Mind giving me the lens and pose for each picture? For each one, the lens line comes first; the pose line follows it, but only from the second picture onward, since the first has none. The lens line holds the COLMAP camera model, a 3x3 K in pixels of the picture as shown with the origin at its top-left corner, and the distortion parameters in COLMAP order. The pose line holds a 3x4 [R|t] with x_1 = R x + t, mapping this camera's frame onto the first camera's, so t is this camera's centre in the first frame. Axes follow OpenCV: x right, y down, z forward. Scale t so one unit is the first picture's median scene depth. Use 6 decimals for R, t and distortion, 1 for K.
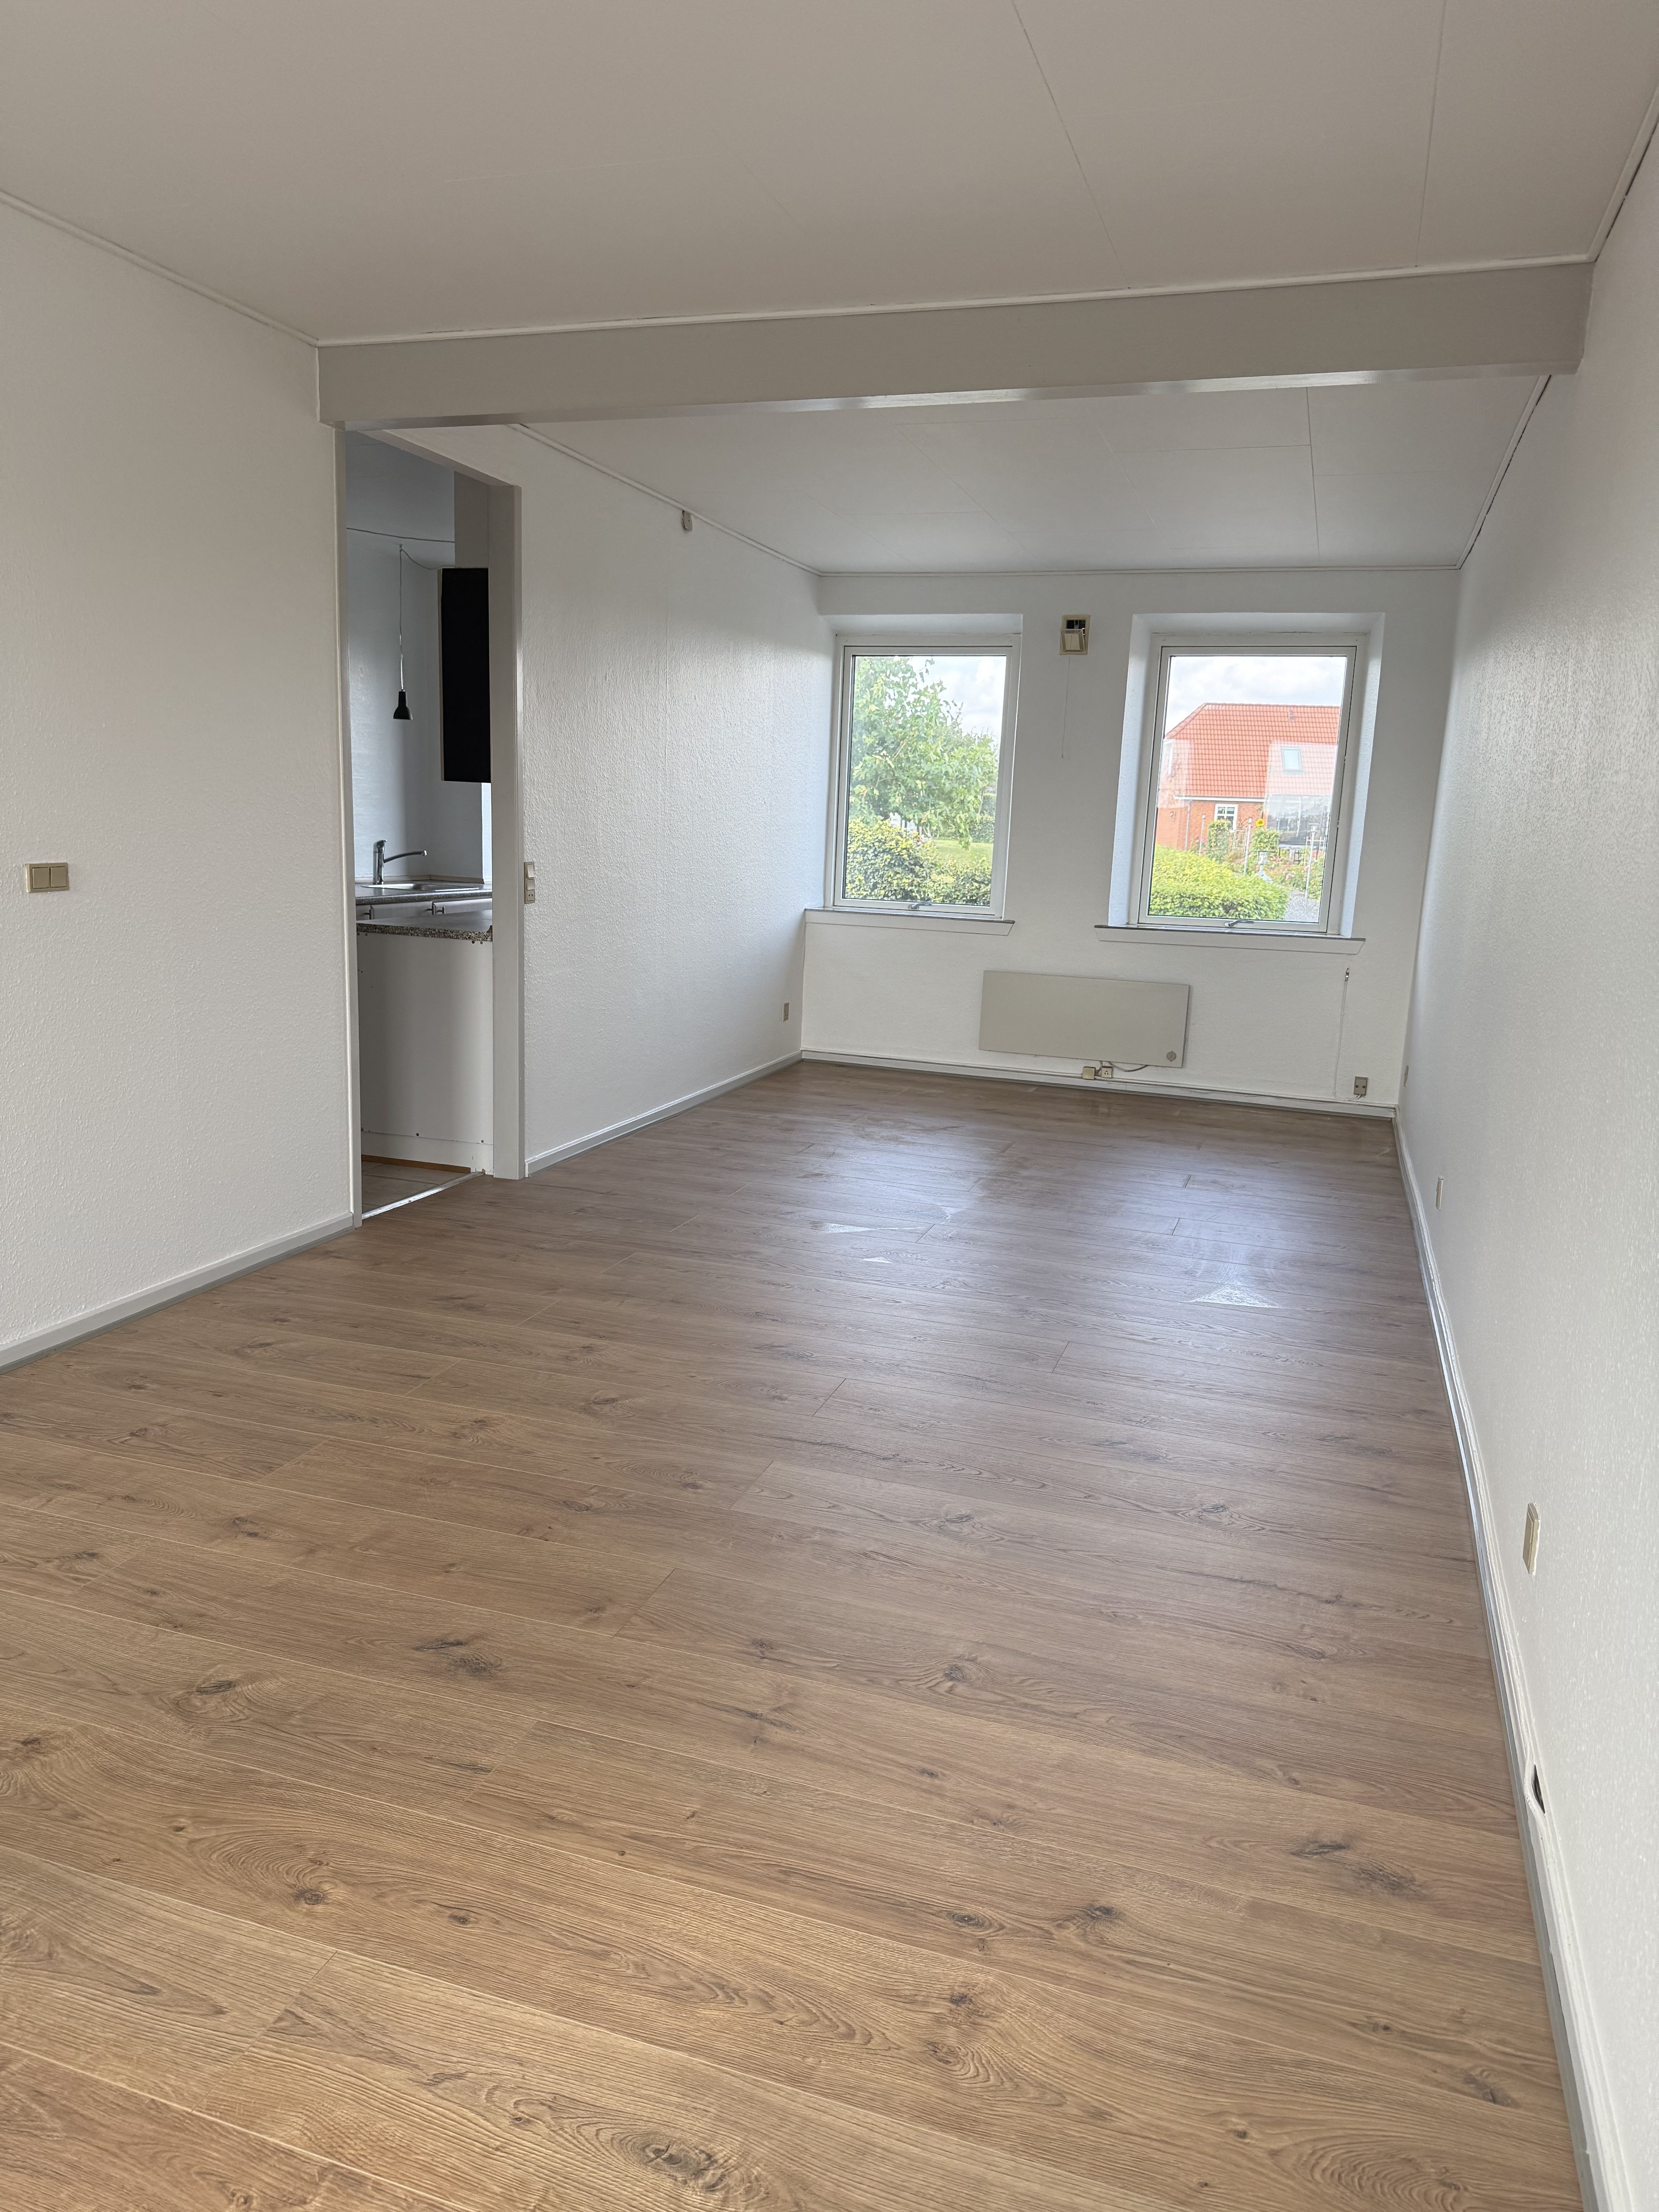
lens RADIAL K [[1574.6, 0, 828.6], [0, 1574.6, 1107.0], [0, 0, 1]] dist [-0.001722, -0.010104]
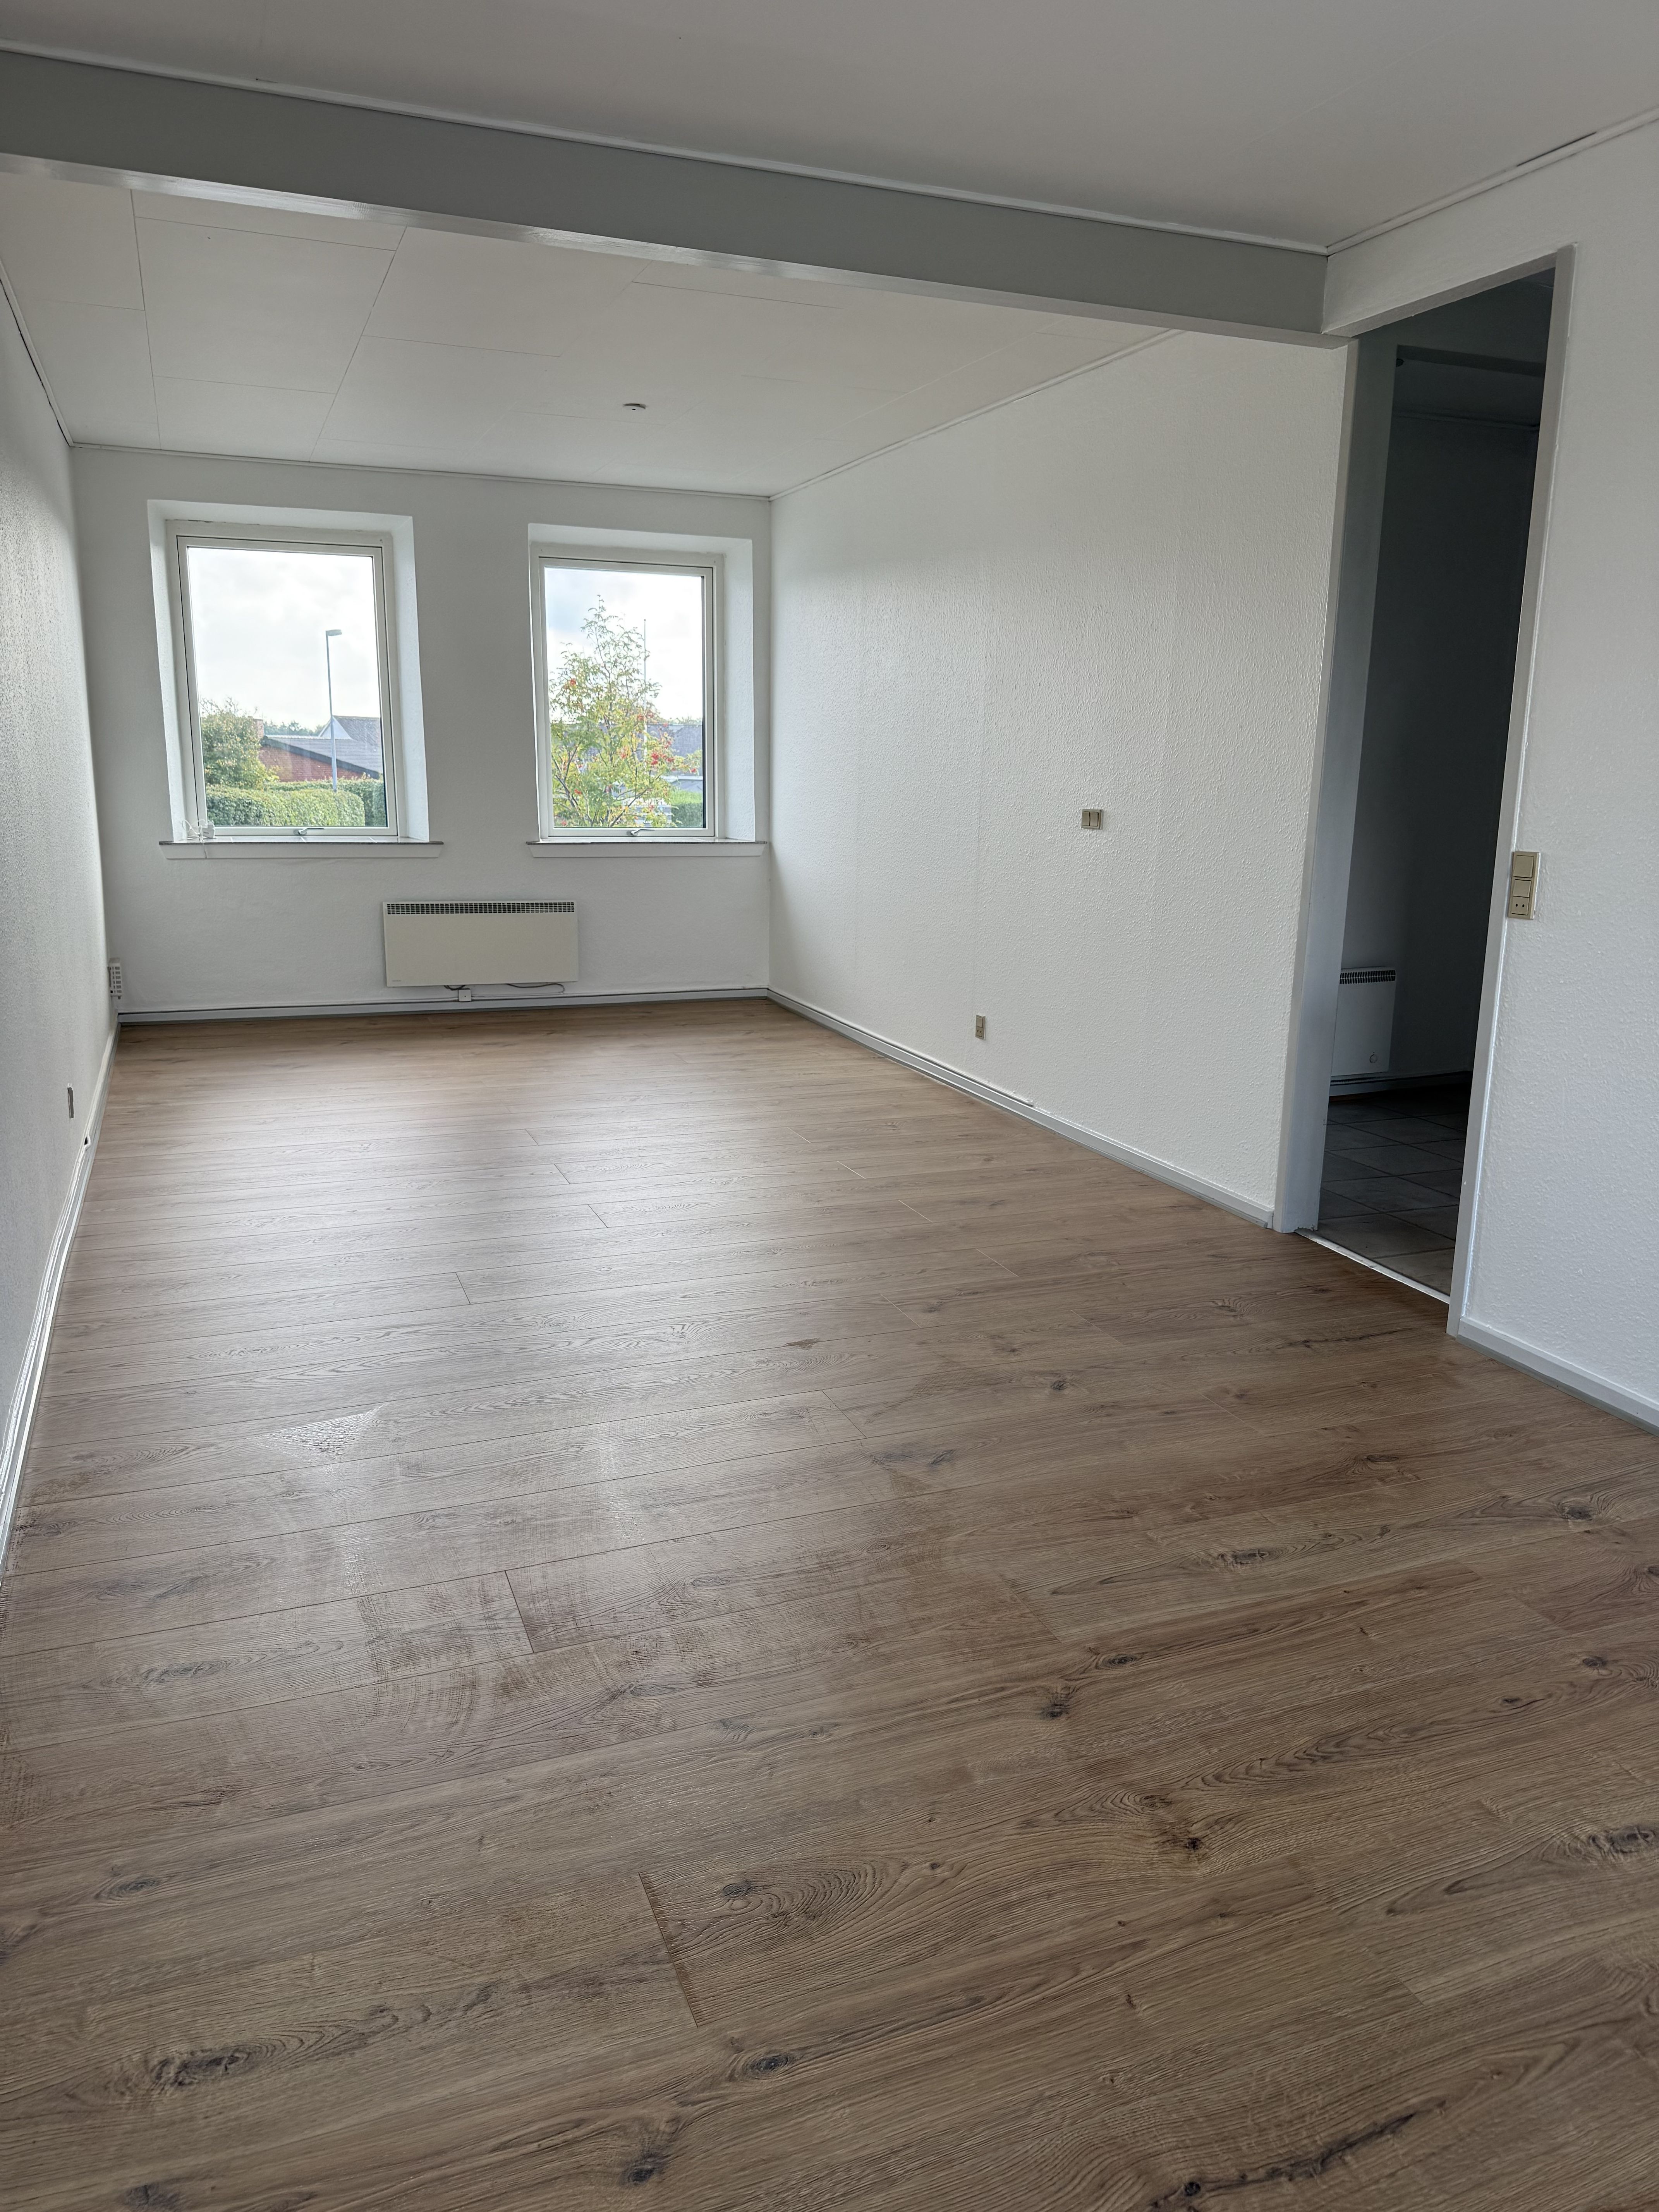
lens RADIAL K [[1574.6, 0, 825.5], [0, 1574.6, 1096.9], [0, 0, 1]] dist [-0.001722, -0.010104]
pose [[-0.767605, 0.098735, -0.633272, 0.950446], [-0.166391, 0.923486, 0.345670, -0.250896], [0.618948, 0.370709, -0.692444, 1.455201]]
